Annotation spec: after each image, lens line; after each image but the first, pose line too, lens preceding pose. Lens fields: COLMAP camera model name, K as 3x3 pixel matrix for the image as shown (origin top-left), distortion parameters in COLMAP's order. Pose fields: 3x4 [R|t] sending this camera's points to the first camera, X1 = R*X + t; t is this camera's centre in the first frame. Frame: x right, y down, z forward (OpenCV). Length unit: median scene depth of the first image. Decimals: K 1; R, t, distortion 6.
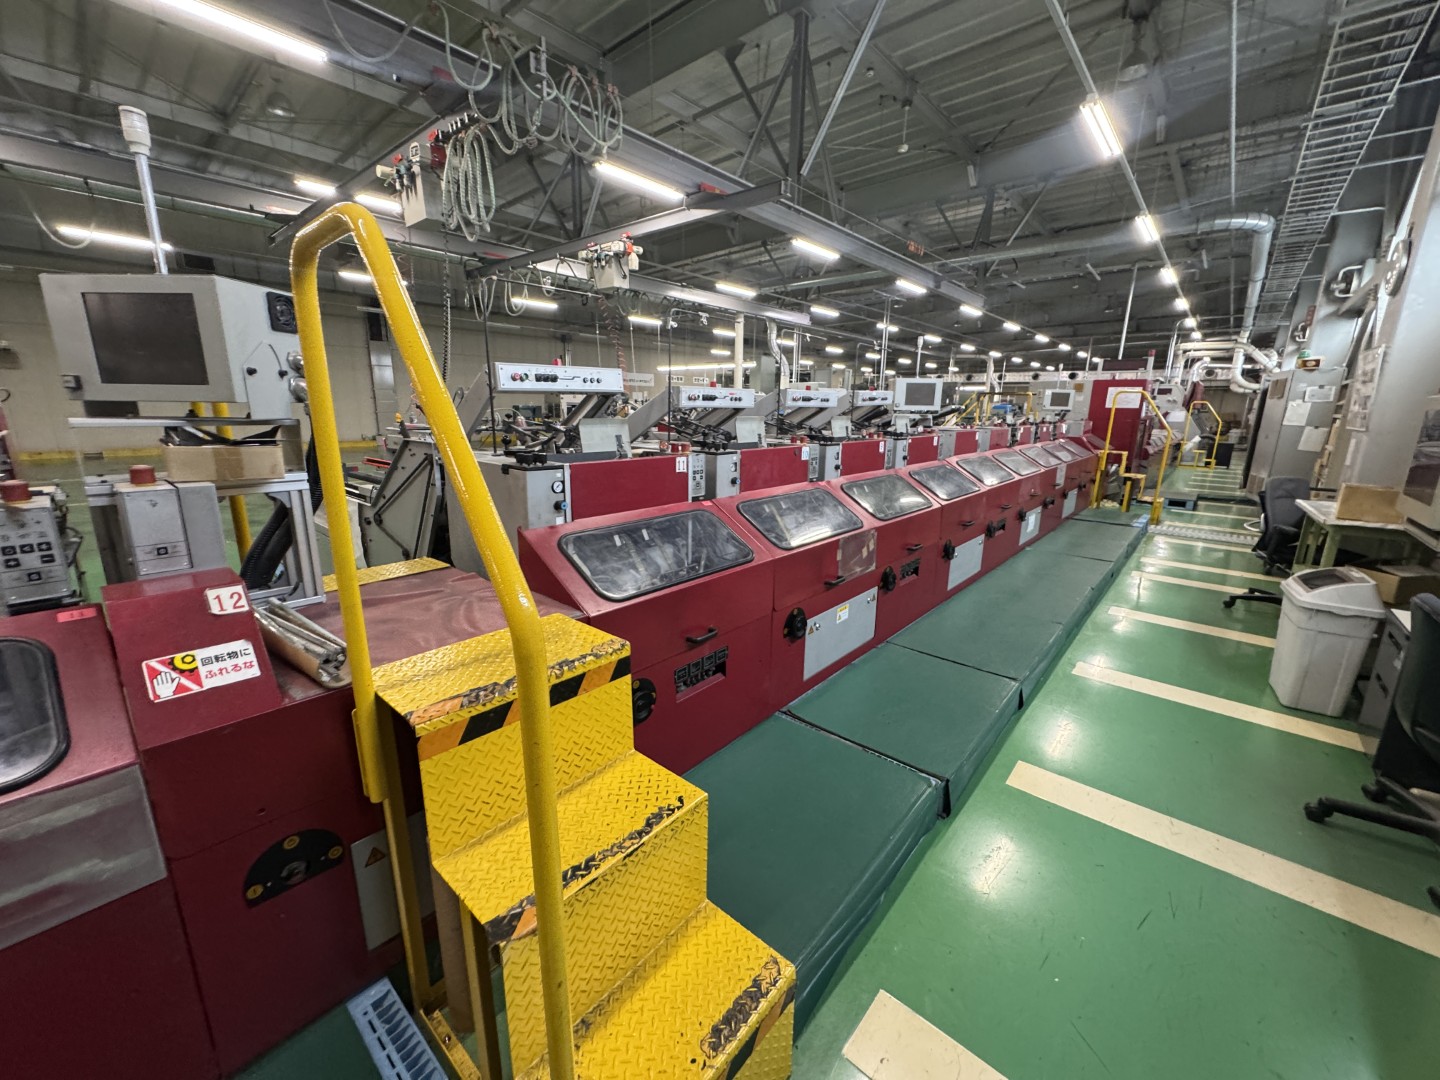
lens RADIAL K [[572.2, 0, 714.9], [0, 572.2, 541.5], [0, 0, 1]] dist [-0.004154, 0.000968]
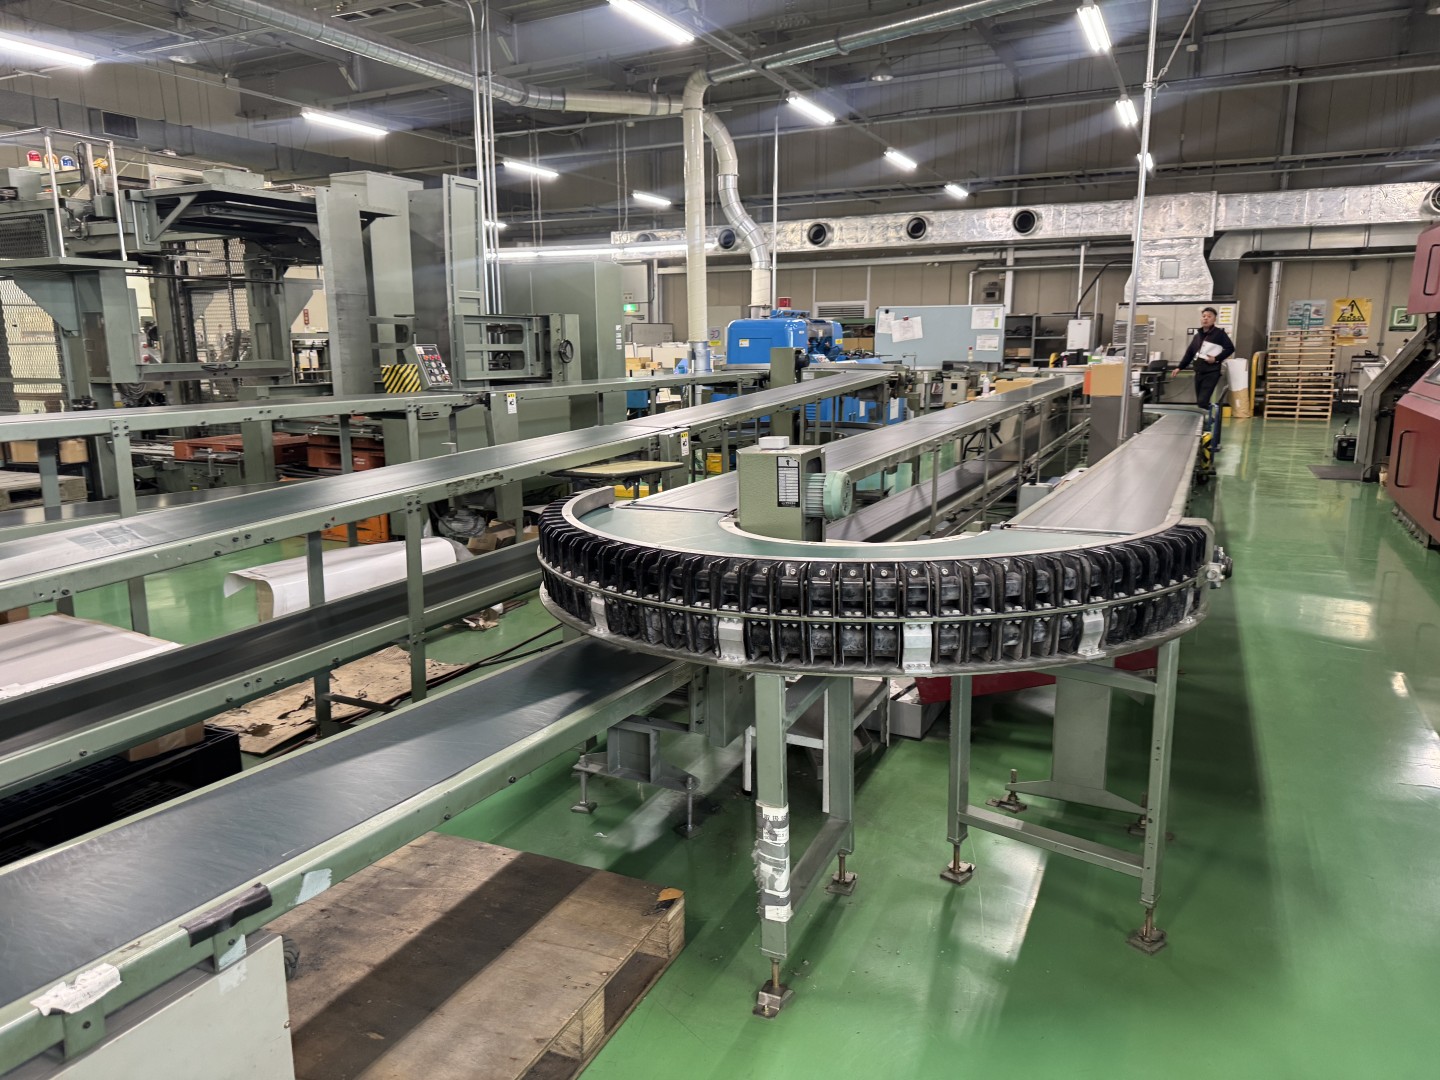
lens RADIAL K [[1013.5, 0, 710.5], [0, 1013.5, 550.4], [0, 0, 1]] dist [0.035658, -0.046798]
pose [[0.962460, -0.079457, 0.259534, 0.730132], [0.086539, 0.996121, -0.015960, -0.284345], [-0.257259, 0.037820, 0.965602, 1.237139]]
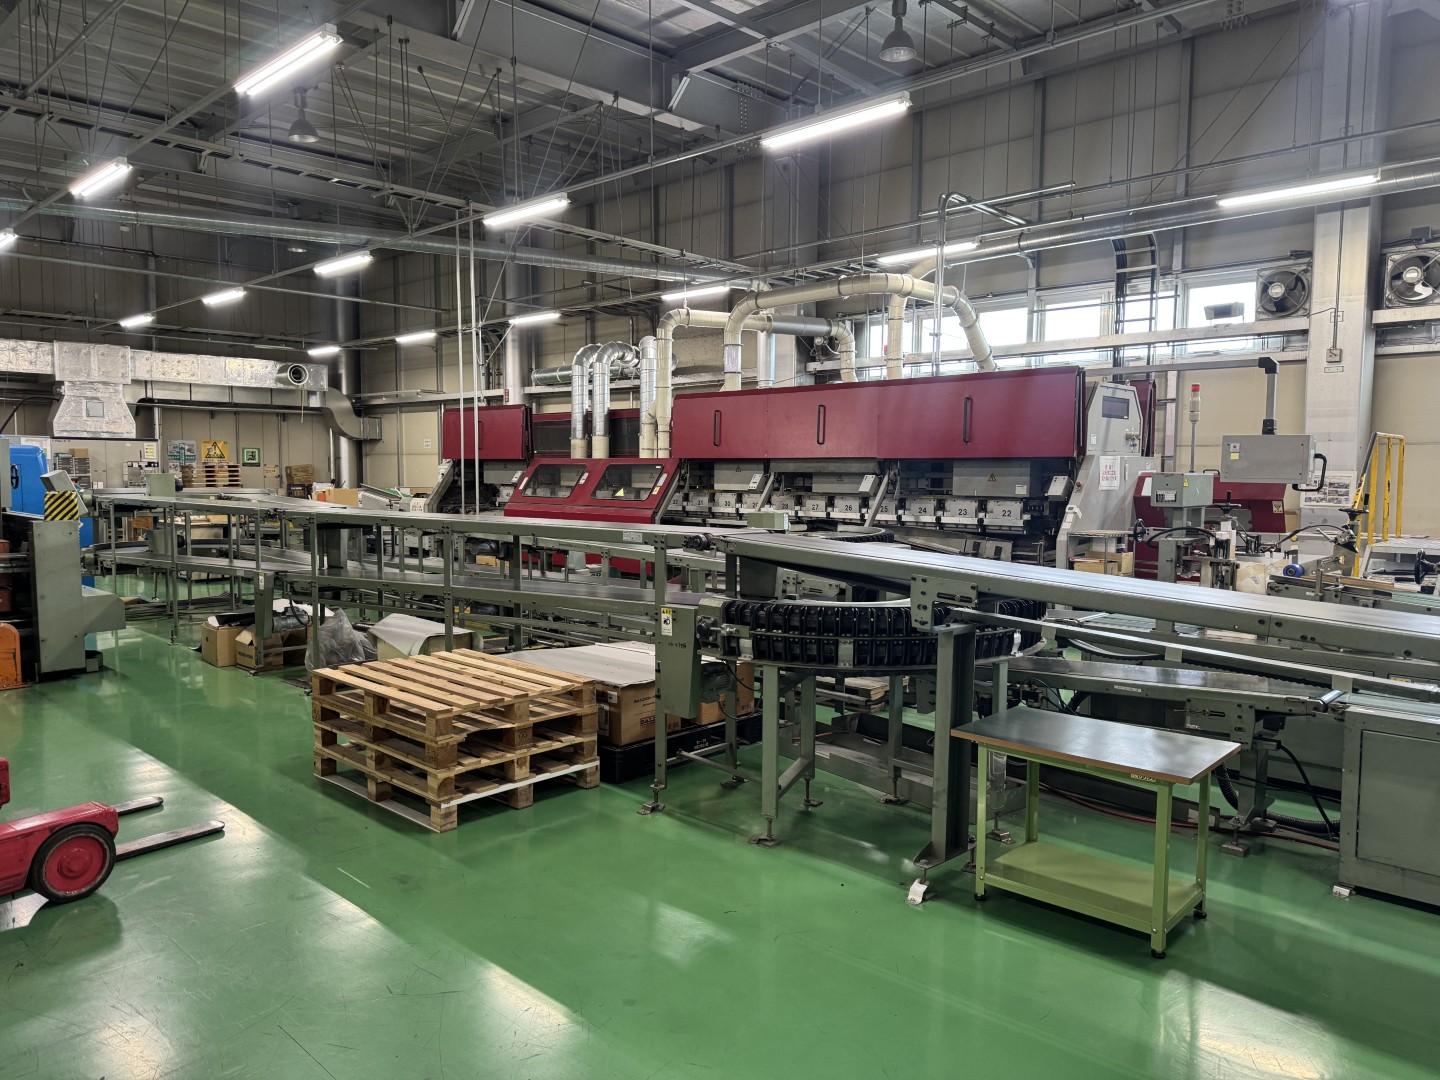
lens RADIAL K [[1013.5, 0, 718.7], [0, 1013.5, 548.2], [0, 0, 1]] dist [0.035658, -0.046798]
pose [[0.033174, -0.096376, 0.994792, 0.260499], [0.229131, 0.969563, 0.086291, -0.340122], [-0.972830, 0.225075, 0.054247, 1.425370]]
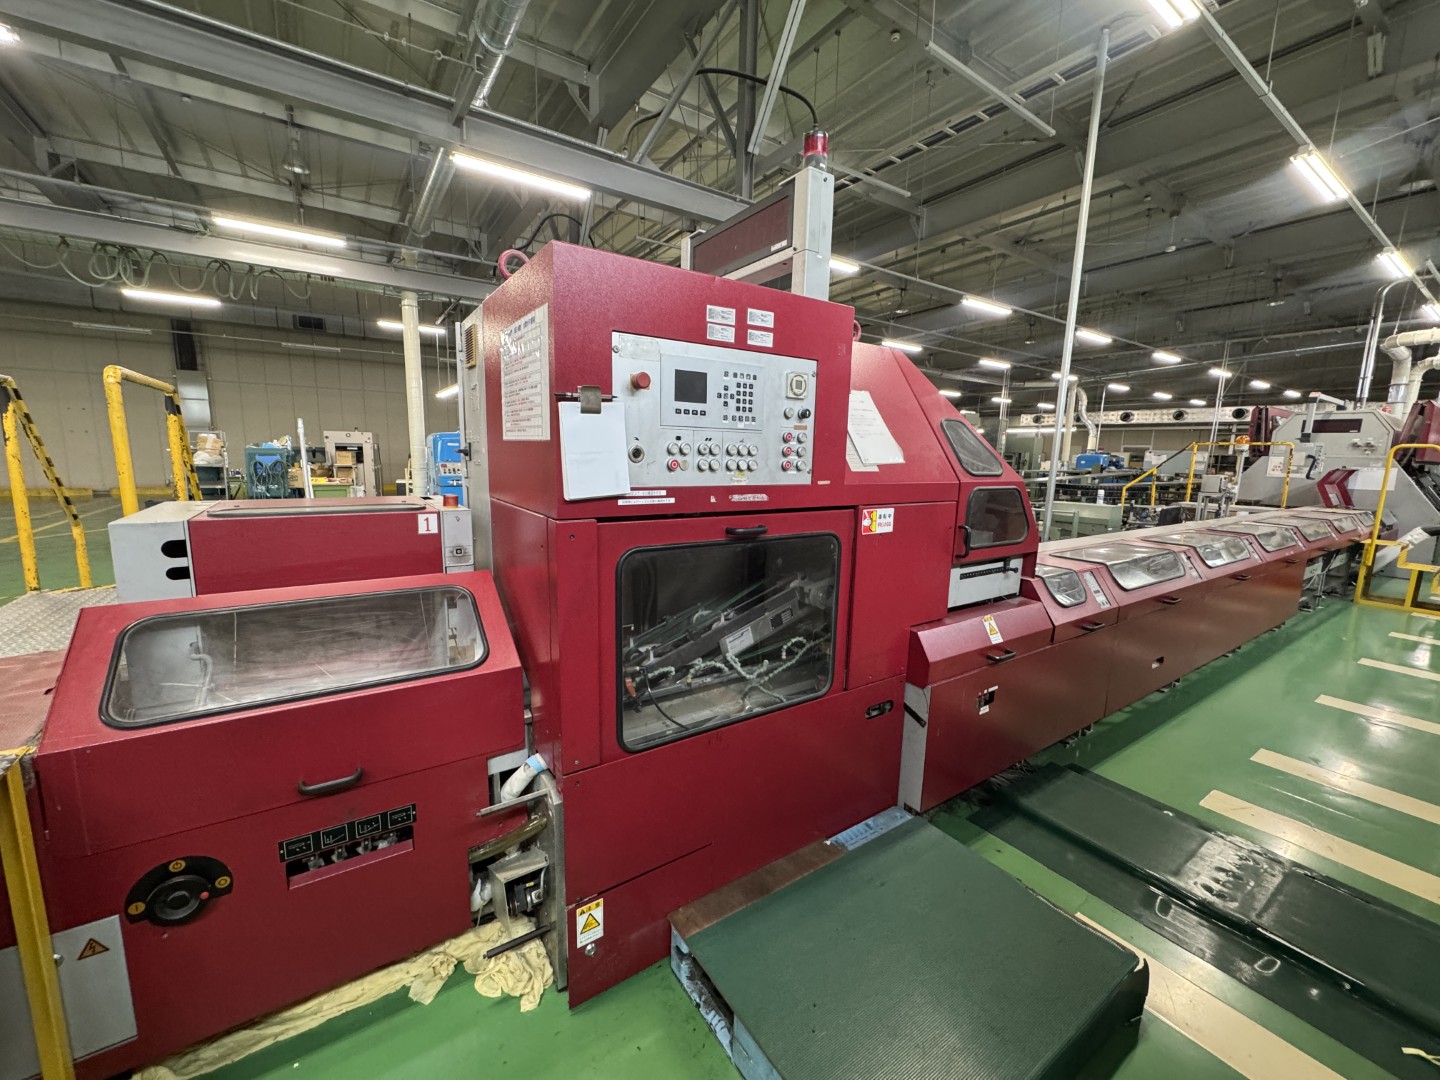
lens RADIAL K [[572.2, 0, 717.3], [0, 572.2, 536.1], [0, 0, 1]] dist [-0.004154, 0.000968]
pose [[0.967331, 0.045205, -0.249455, 0.490361], [-0.067724, 0.994292, -0.082439, -0.118139], [0.244304, 0.096640, 0.964871, 0.515022]]
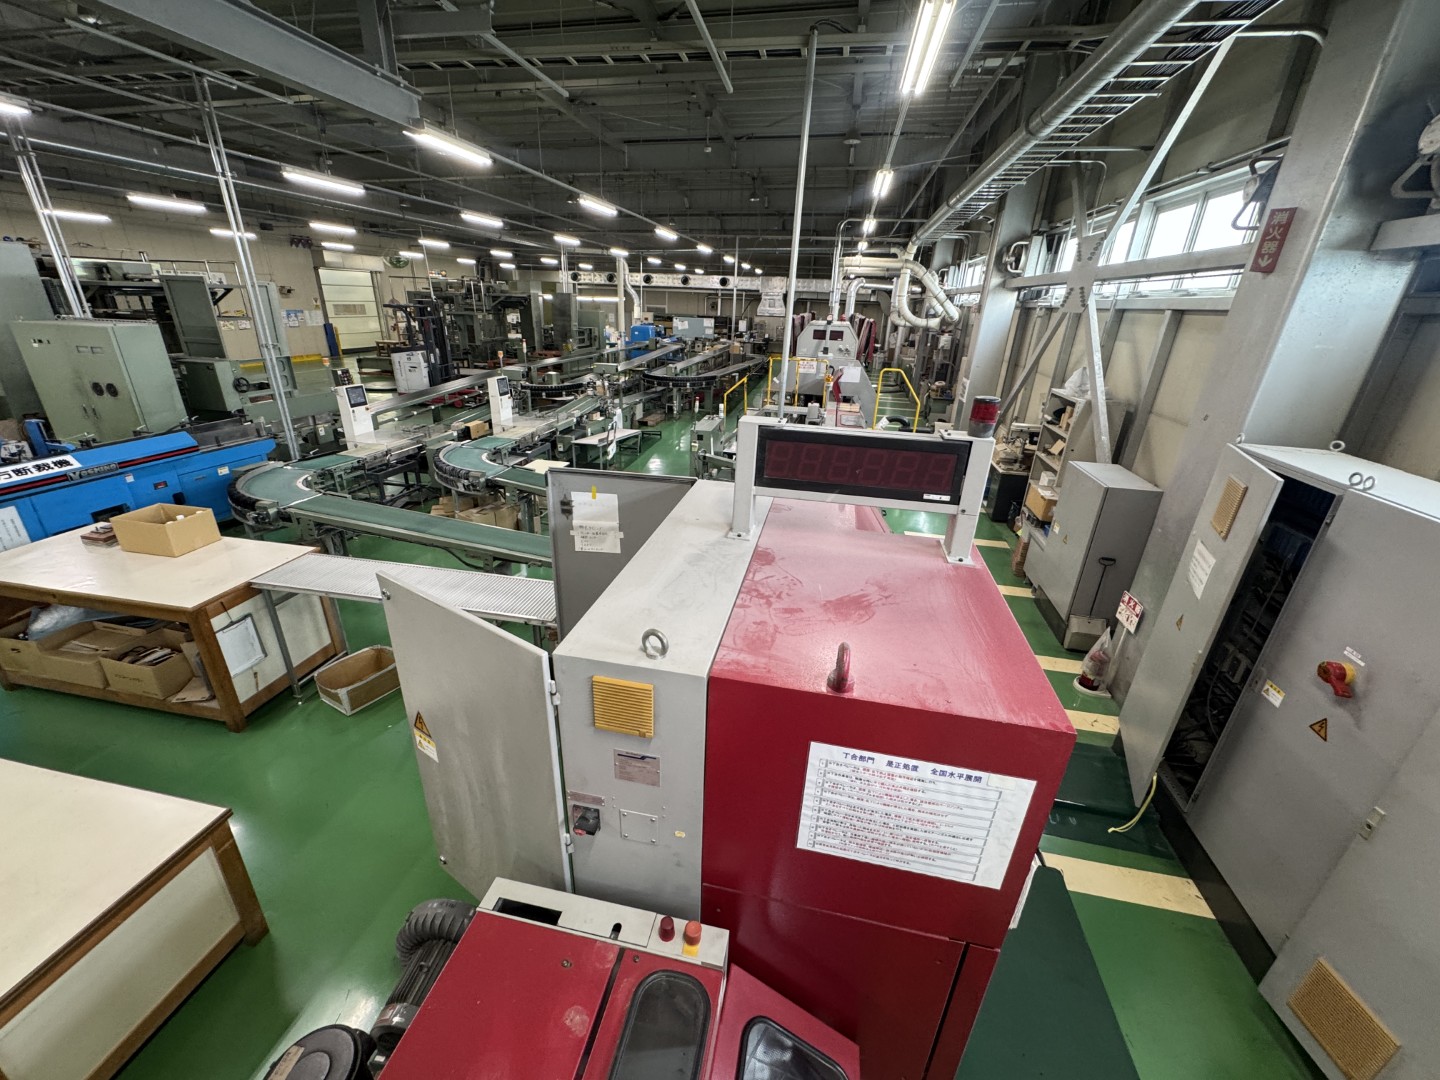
lens RADIAL K [[572.2, 0, 715.8], [0, 572.2, 537.5], [0, 0, 1]] dist [-0.004154, 0.000968]
pose [[0.867619, -0.176159, 0.464979, 0.376848], [0.093598, 0.976283, 0.195221, -0.208789], [-0.488341, -0.125856, 0.863530, 0.550730]]
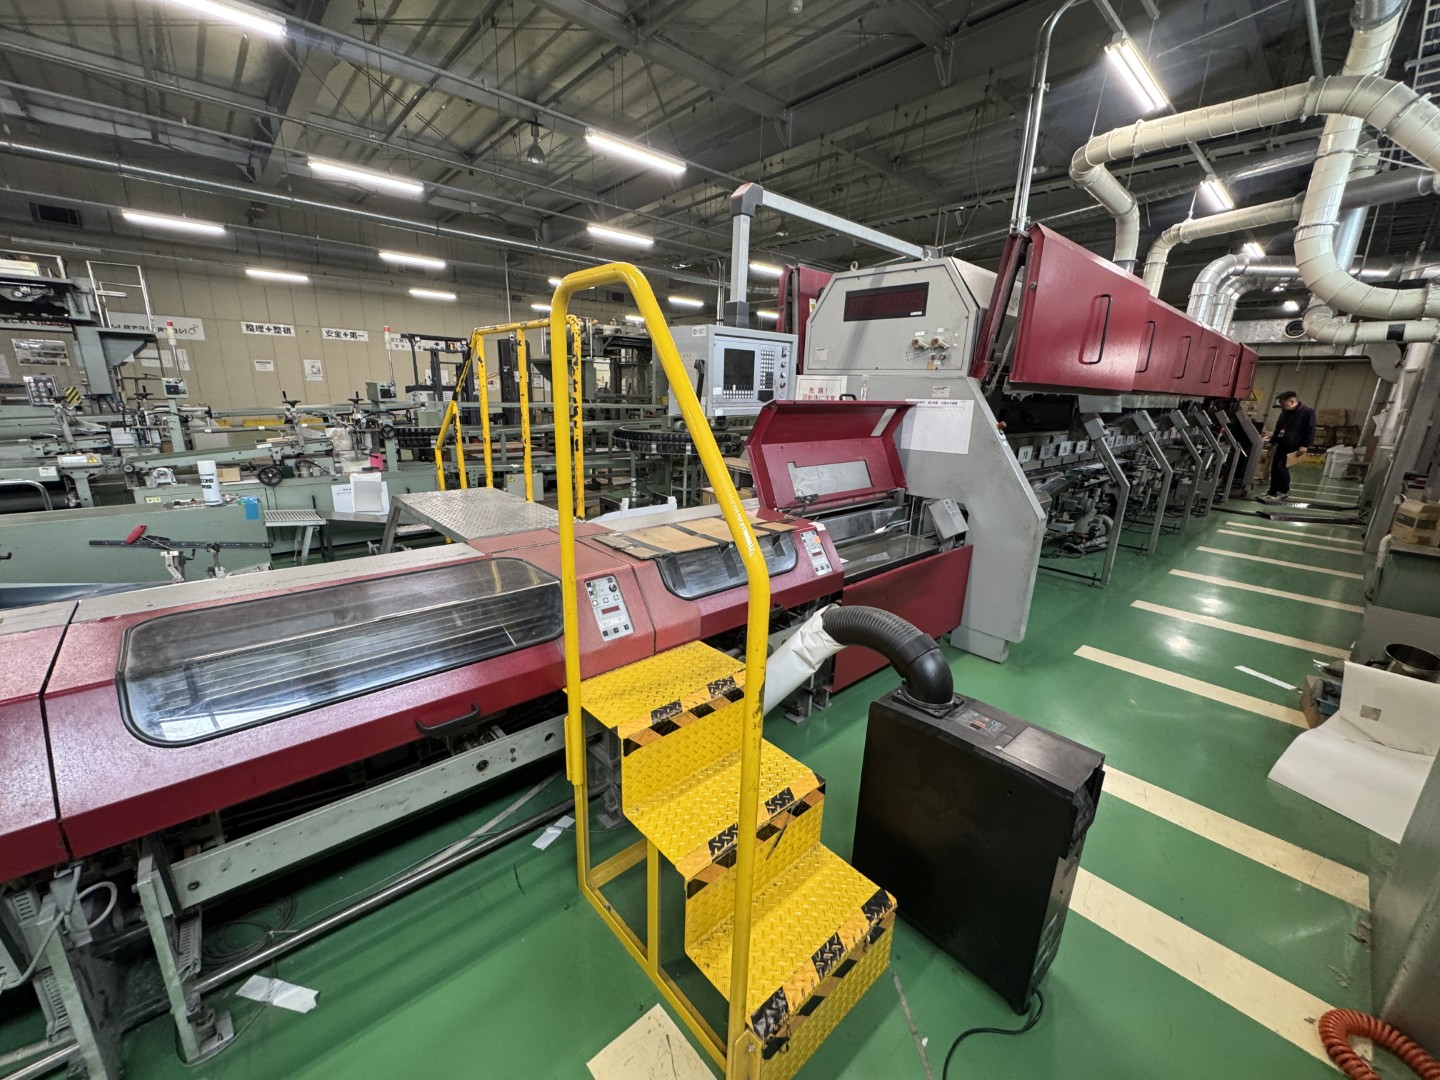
lens RADIAL K [[572.2, 0, 717.0], [0, 572.2, 540.6], [0, 0, 1]] dist [-0.004154, 0.000968]
pose [[0.993688, 0.043960, -0.103204, 0.889294], [-0.041357, 0.998773, 0.027228, -0.213978], [0.104275, -0.022788, 0.994287, 0.938009]]
